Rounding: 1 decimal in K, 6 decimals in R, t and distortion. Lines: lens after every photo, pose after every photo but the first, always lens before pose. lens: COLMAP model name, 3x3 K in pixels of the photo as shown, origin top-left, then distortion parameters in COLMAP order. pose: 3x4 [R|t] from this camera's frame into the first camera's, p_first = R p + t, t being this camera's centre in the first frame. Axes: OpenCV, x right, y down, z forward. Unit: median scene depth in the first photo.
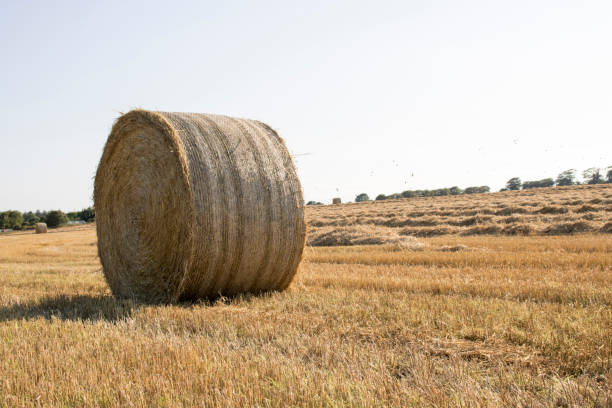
lens RADIAL K [[938.6, 0, 308.8], [0, 938.6, 203.9], [0, 0, 1]] dist [-0.065697, 0.000000]
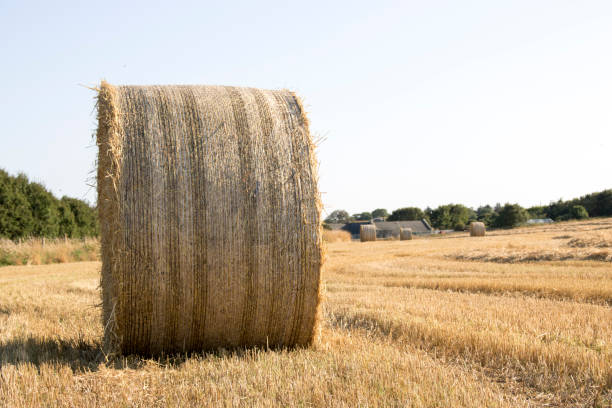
lens RADIAL K [[1334.8, 0, 309.4], [0, 1334.8, 204.6], [0, 0, 1]] dist [0.059649, 0.000000]
pose [[0.899580, 0.001987, -0.436751, 0.414262], [0.001860, 0.999963, 0.008379, -0.017626], [0.436751, -0.008350, 0.899544, 0.155404]]
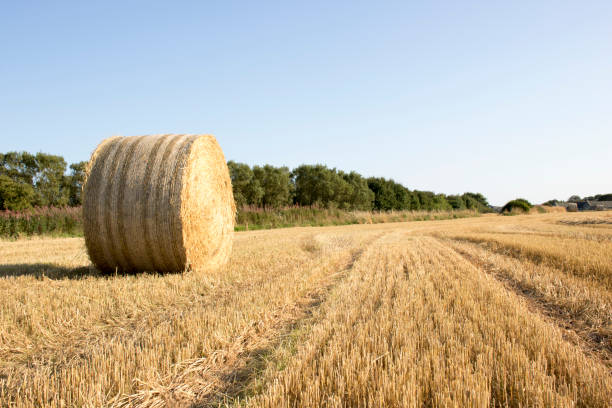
lens RADIAL K [[648.7, 0, 305.8], [0, 648.7, 206.8], [0, 0, 1]] dist [-0.079468, 0.000000]
pose [[0.656053, 0.008640, -0.754666, 0.763191], [0.015438, 0.999572, 0.024865, -0.014447], [0.754557, -0.027964, 0.655638, 0.589644]]
